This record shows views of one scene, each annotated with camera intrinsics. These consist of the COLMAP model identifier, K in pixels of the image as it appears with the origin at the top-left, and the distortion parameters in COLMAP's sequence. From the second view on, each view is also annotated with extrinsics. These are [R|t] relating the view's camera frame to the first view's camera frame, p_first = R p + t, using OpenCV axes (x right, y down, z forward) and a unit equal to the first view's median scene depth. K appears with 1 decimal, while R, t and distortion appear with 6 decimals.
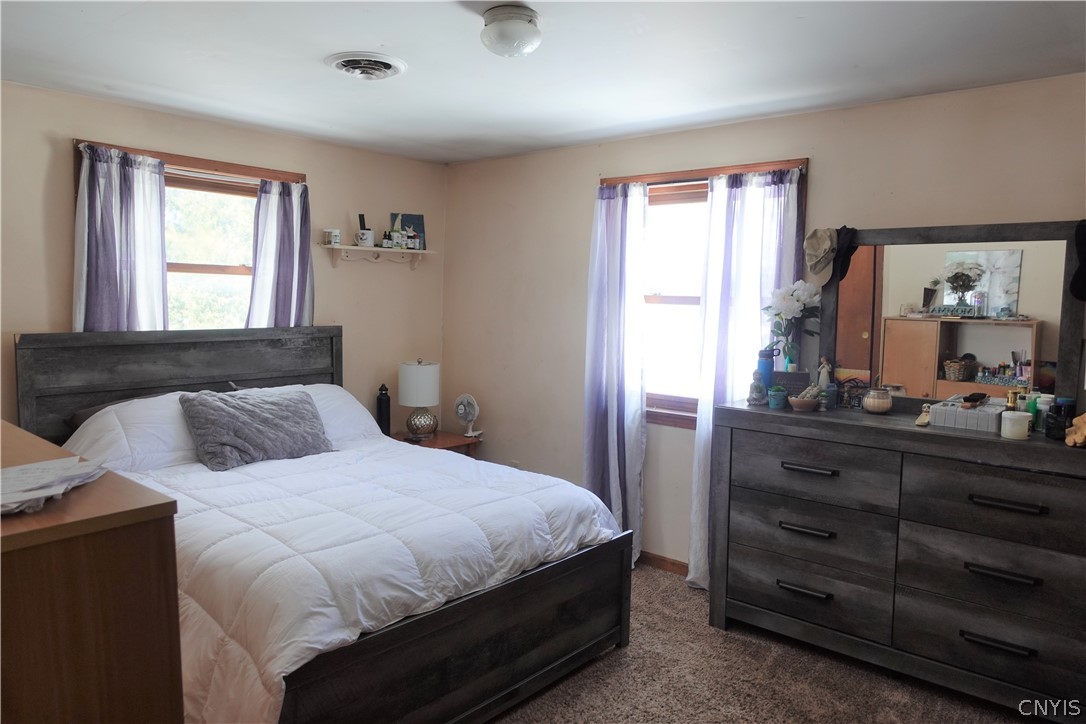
lens RADIAL K [[747.3, 0, 543.0], [0, 747.3, 362.0], [0, 0, 1]] dist [-0.004019, 0.003493]
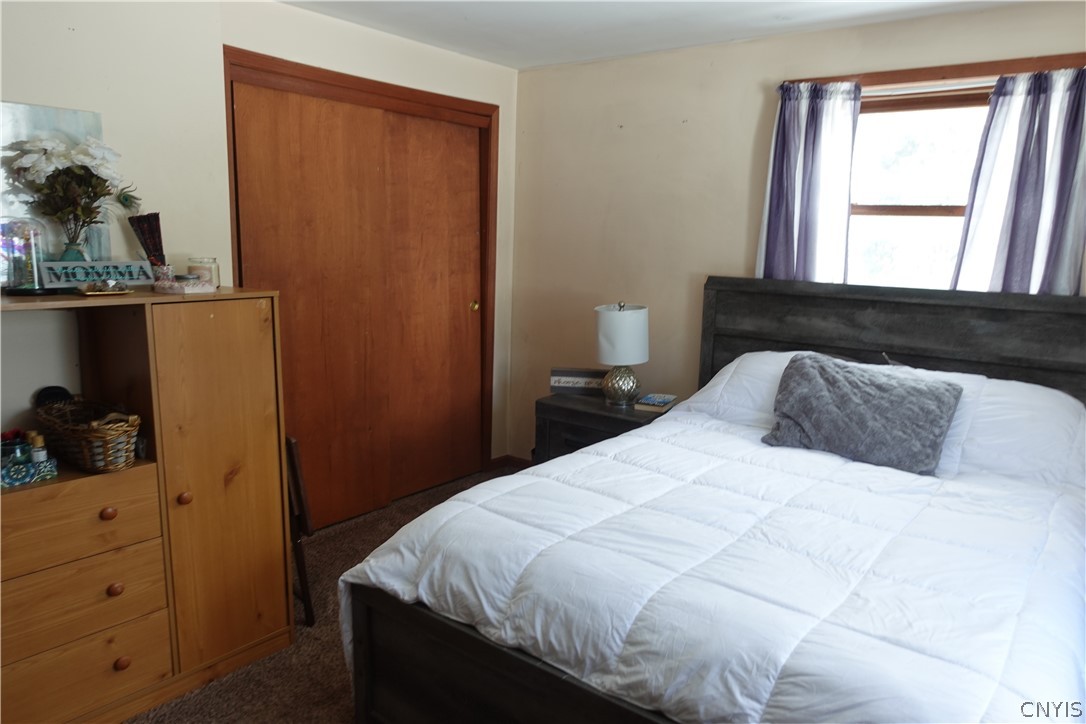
lens RADIAL K [[747.3, 0, 543.0], [0, 747.3, 362.0], [0, 0, 1]] dist [-0.004019, 0.003493]
pose [[0.058946, 0.154463, -0.986239, 0.374744], [-0.113528, 0.982584, 0.147106, -0.043747], [0.991785, 0.103294, 0.075455, 0.641456]]
